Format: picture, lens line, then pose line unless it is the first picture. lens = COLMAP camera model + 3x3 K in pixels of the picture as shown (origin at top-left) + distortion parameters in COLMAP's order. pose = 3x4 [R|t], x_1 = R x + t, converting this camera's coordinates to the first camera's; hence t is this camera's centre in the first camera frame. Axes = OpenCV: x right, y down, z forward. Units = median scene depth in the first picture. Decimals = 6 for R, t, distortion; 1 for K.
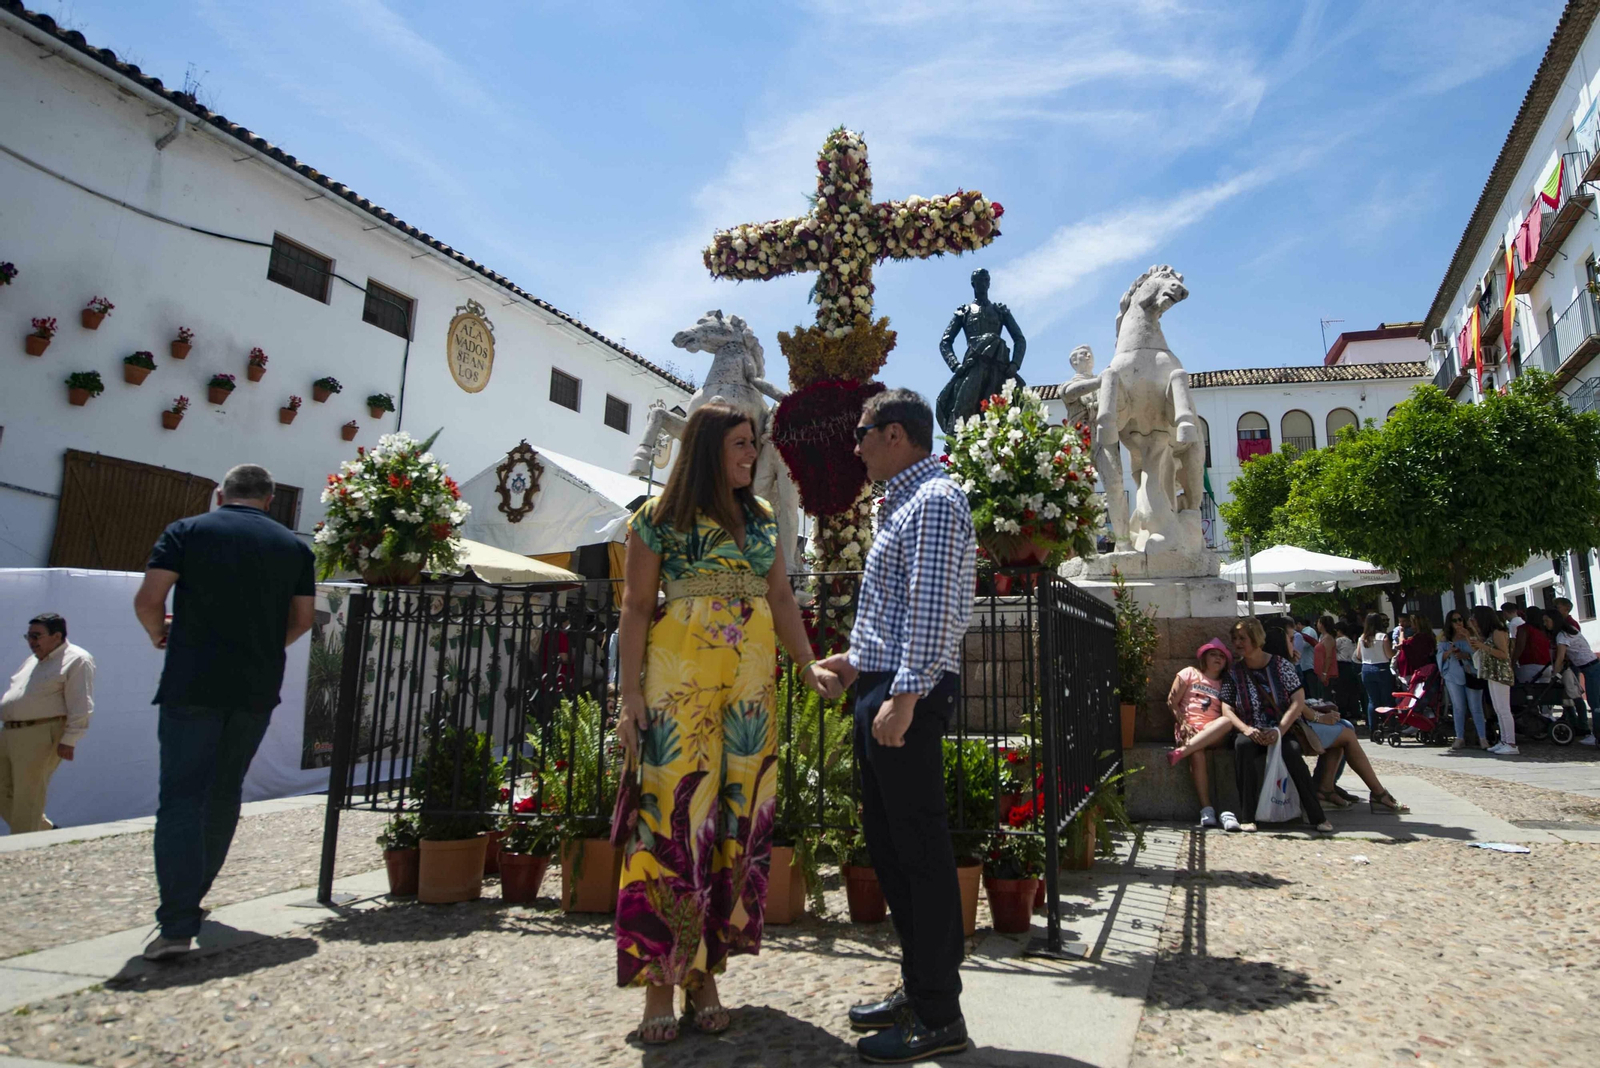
lens RADIAL K [[939.5, 0, 949.6], [0, 939.5, 455.1], [0, 0, 1]] dist [-0.005746, -0.000187]
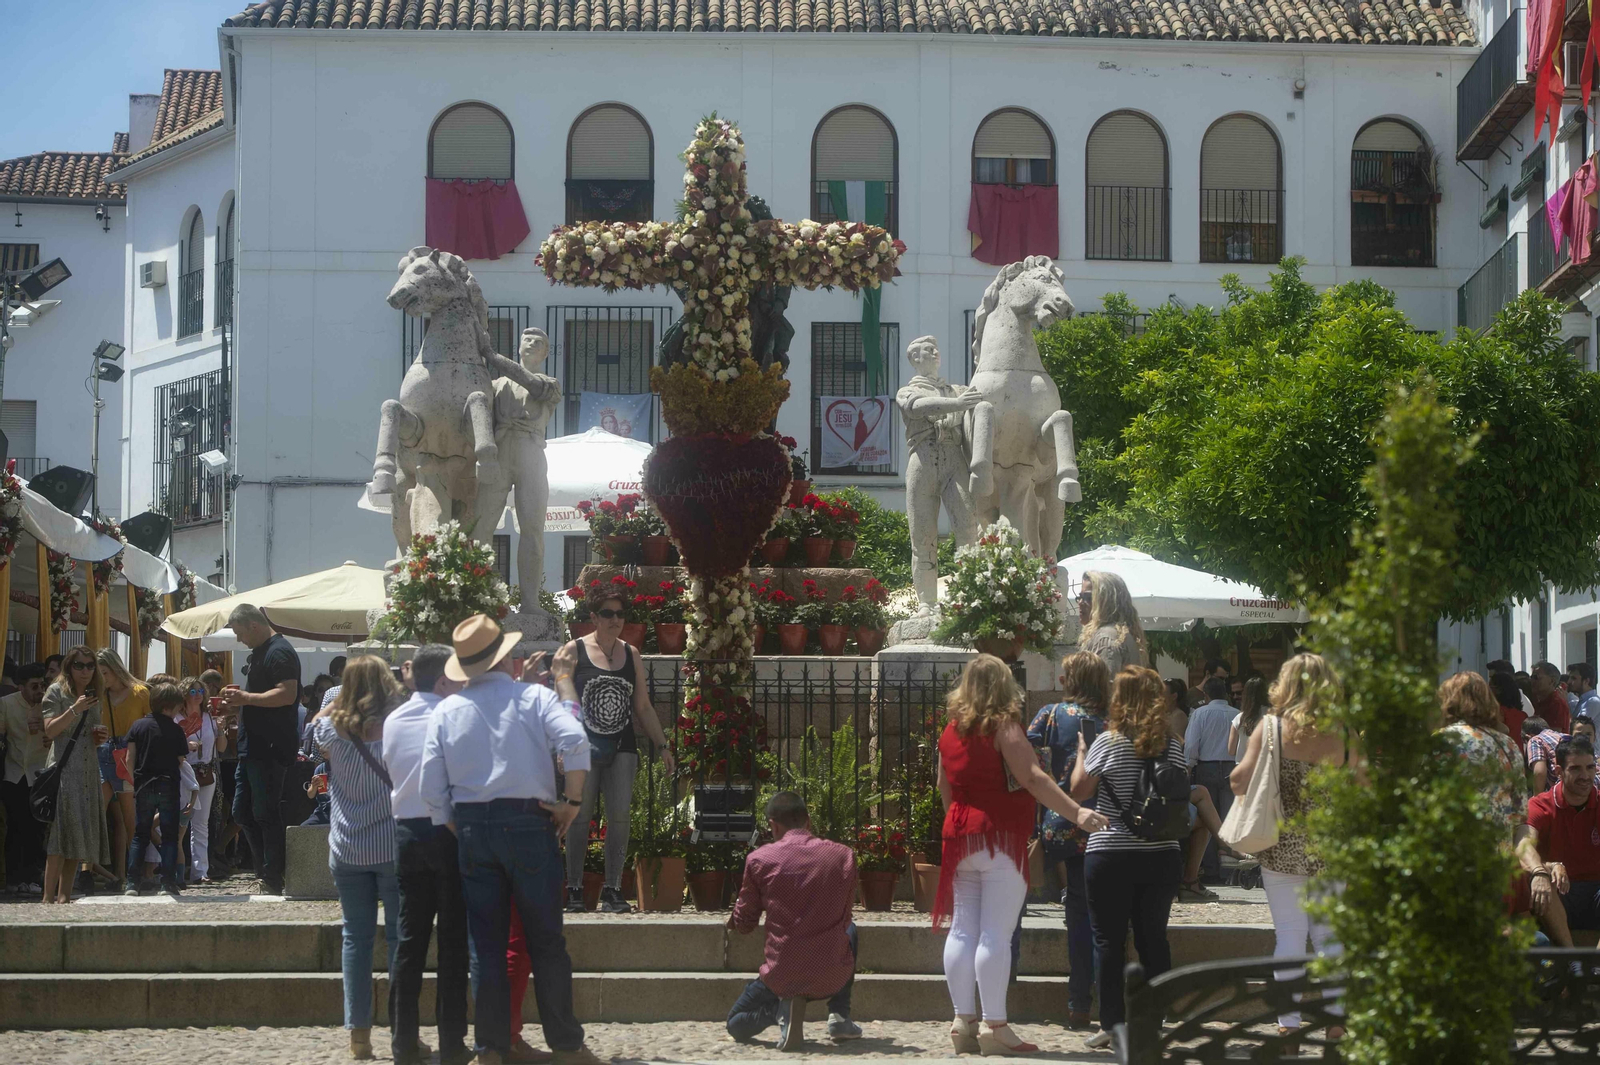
lens RADIAL K [[3205.1, 0, 800.0], [0, 3205.1, 532.5], [0, 0, 1]] dist [-0.059060, 0.078518]
pose [[0.963661, 0.033605, 0.265006, -0.812144], [-0.069787, 0.989274, 0.128323, -0.360535], [-0.257851, -0.142154, 0.955670, -1.882501]]
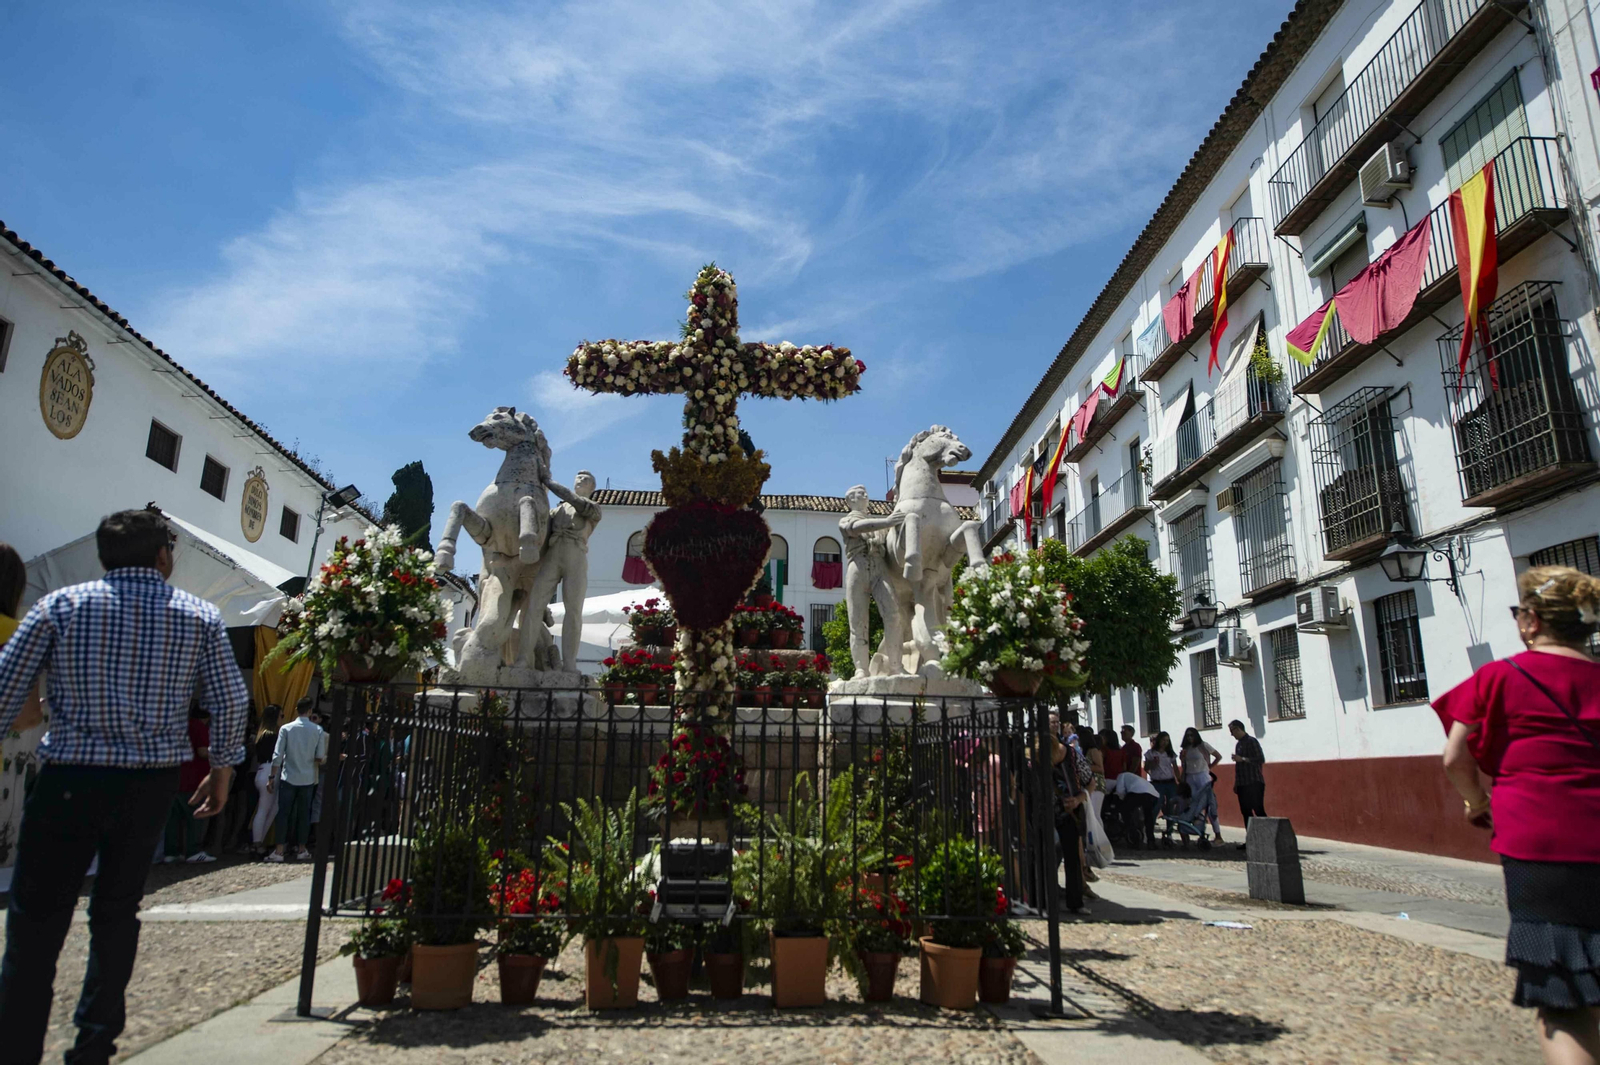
lens RADIAL K [[925.7, 0, 795.7], [0, 925.7, 536.6], [0, 0, 1]] dist [-0.005243, 0.000545]
pose [[0.948977, 0.096207, 0.300313, -0.318756], [-0.088343, 0.995299, -0.039689, -0.007681], [-0.302719, 0.011134, 0.953015, -0.029845]]
